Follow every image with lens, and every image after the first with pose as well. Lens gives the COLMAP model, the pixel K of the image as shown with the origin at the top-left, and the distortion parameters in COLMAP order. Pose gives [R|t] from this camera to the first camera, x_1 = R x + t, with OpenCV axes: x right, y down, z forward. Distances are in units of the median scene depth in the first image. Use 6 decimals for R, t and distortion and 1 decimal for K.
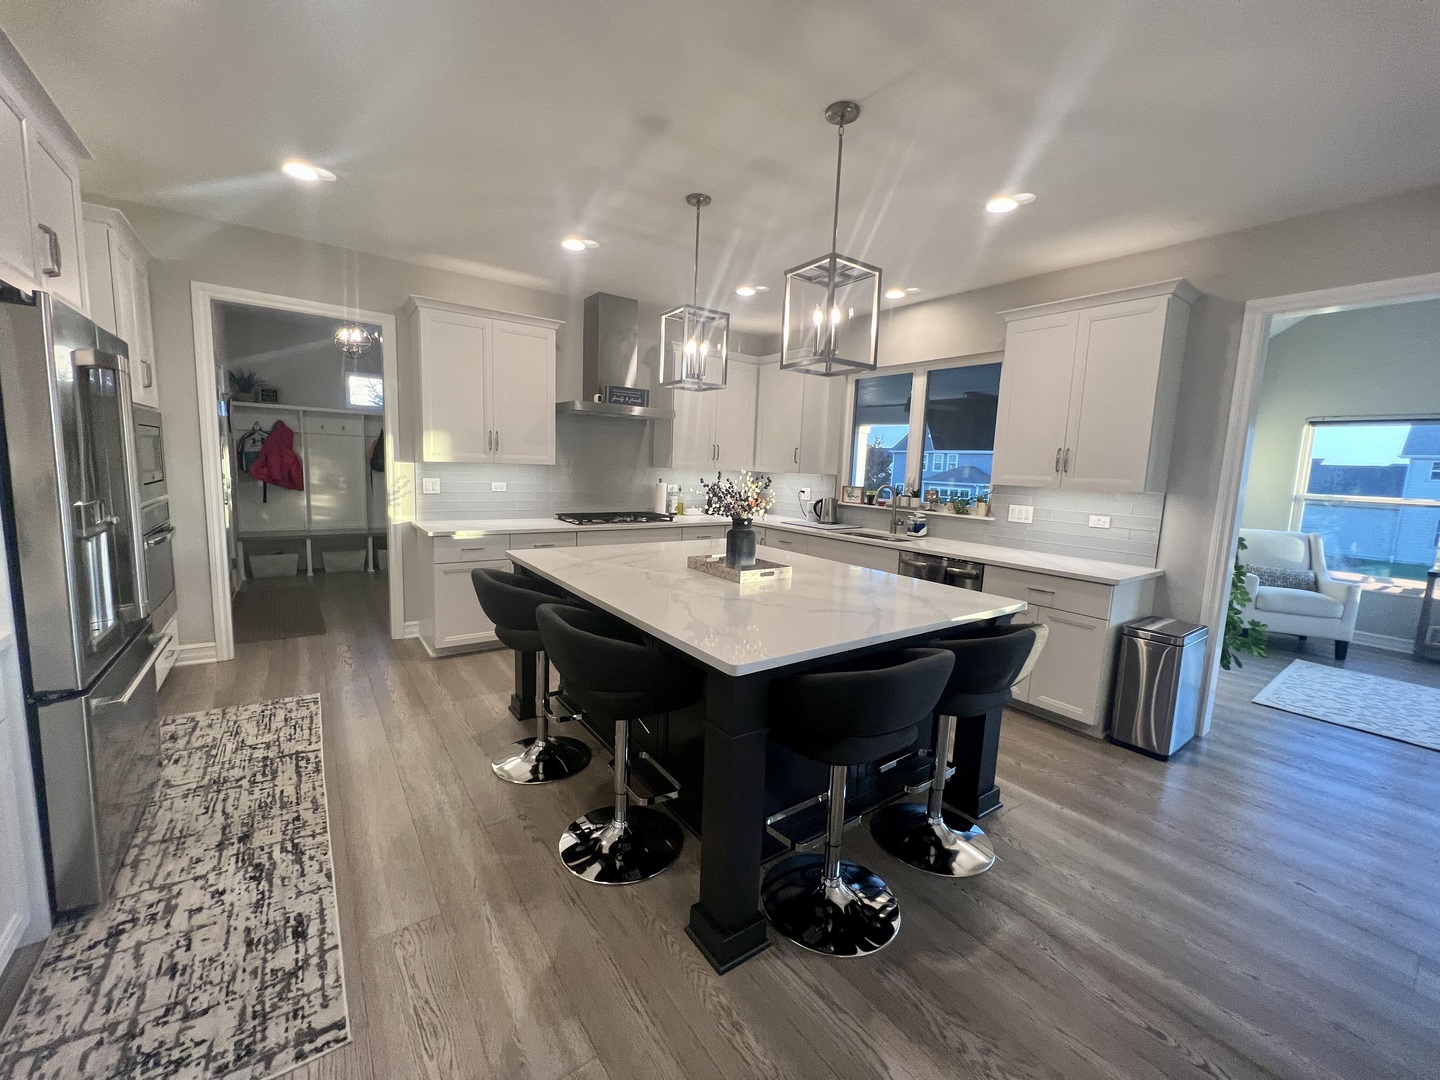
lens RADIAL K [[578.4, 0, 721.1], [0, 578.4, 535.4], [0, 0, 1]] dist [-0.000422, -0.000100]
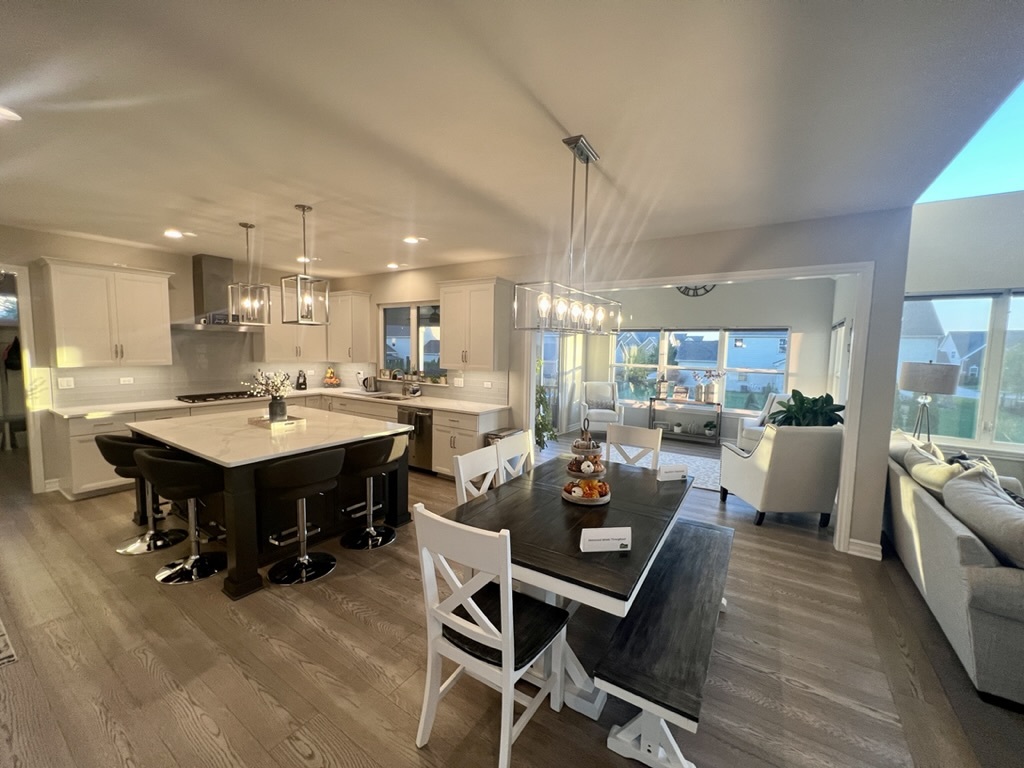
lens RADIAL K [[411.3, 0, 511.7], [0, 411.3, 381.3], [0, 0, 1]] dist [-0.000422, -0.000100]
pose [[0.937442, -0.051102, 0.344371, 0.232523], [0.061904, 0.997873, -0.020440, -0.000764], [-0.342594, 0.040479, 0.938611, -0.424222]]
